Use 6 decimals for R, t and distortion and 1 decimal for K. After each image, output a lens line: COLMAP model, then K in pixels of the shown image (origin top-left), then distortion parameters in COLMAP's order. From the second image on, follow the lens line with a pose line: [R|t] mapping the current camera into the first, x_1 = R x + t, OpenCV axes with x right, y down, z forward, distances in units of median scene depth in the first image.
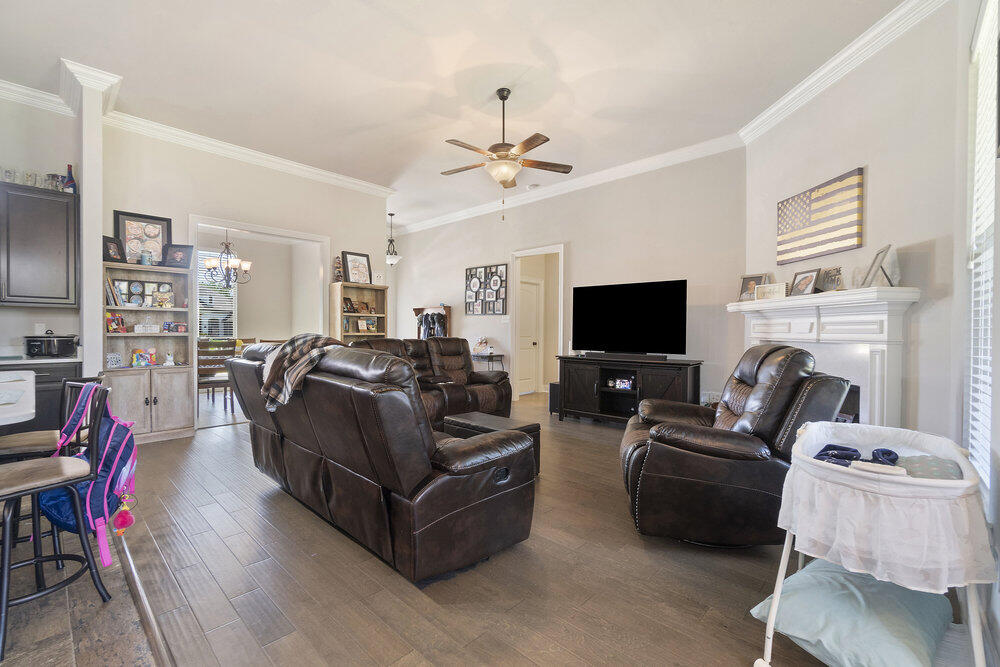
lens RADIAL K [[429.6, 0, 497.8], [0, 429.6, 336.3], [0, 0, 1]] dist [-0.003737, 0.000612]
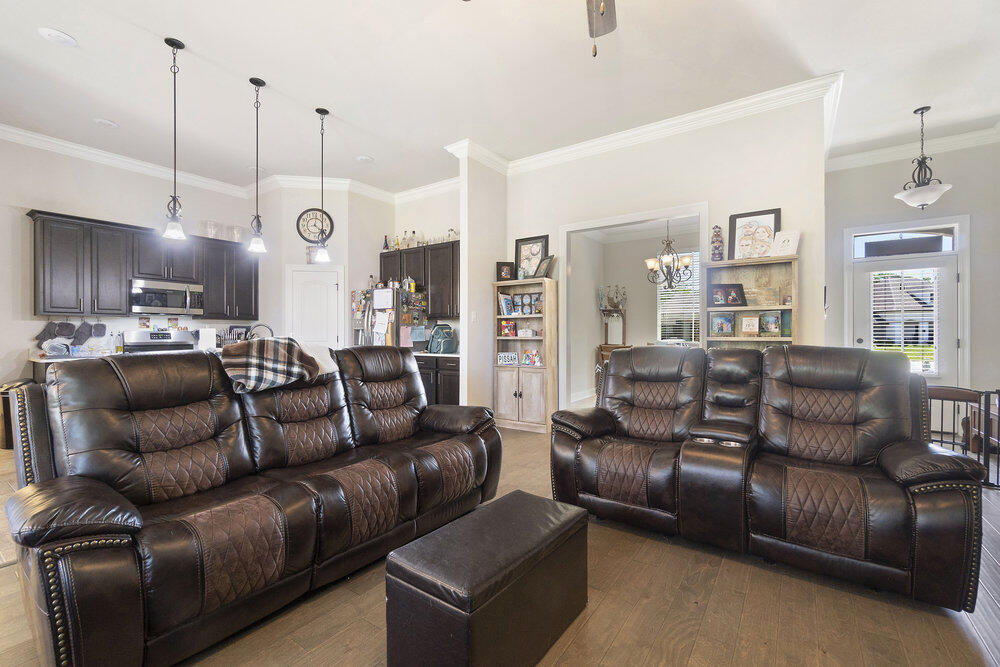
lens RADIAL K [[431.5, 0, 495.0], [0, 431.5, 333.7], [0, 0, 1]] dist [-0.002626, 0.000078]
pose [[0.142423, -0.007111, -0.989780, 0.348765], [-0.010612, 0.999906, -0.008711, -0.005273], [0.989749, 0.011744, 0.142334, 0.746884]]
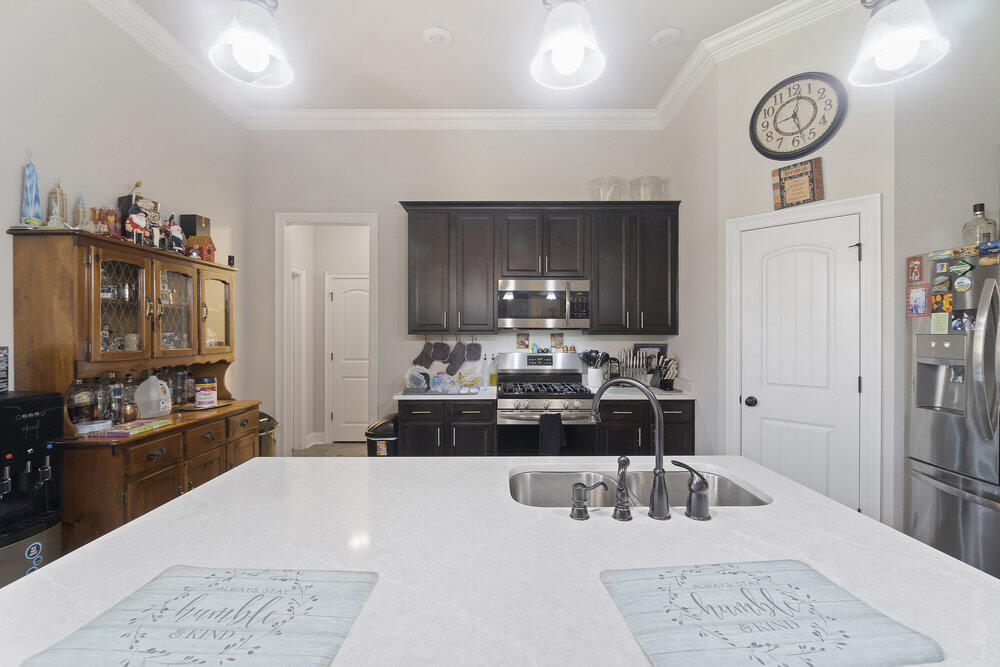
lens RADIAL K [[430.5, 0, 498.5], [0, 430.5, 334.0], [0, 0, 1]] dist [-0.002649, -0.000039]
pose [[-0.729368, -0.005902, -0.684096, -0.391117], [-0.012928, 0.999903, 0.005157, -0.055264], [0.684000, 0.012605, -0.729373, 0.526933]]
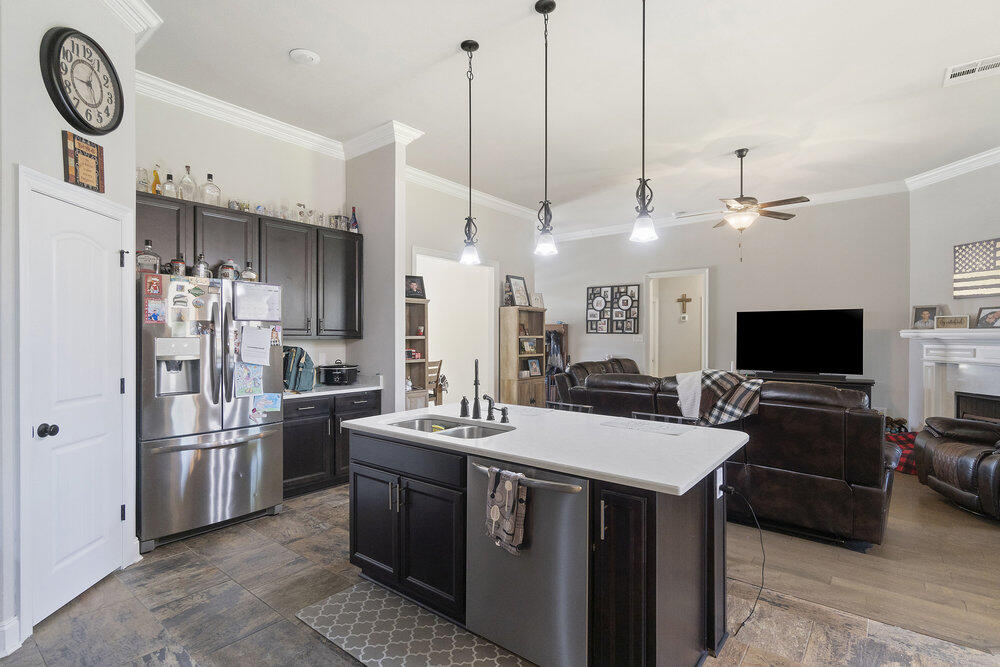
lens RADIAL K [[489.0, 0, 498.5], [0, 489.0, 339.3], [0, 0, 1]] dist [0.003724, 0.000688]
pose [[0.997230, -0.004918, 0.074210, -0.647798], [0.005499, 0.999956, -0.007627, -0.048460], [-0.074170, 0.008014, 0.997213, -0.231170]]
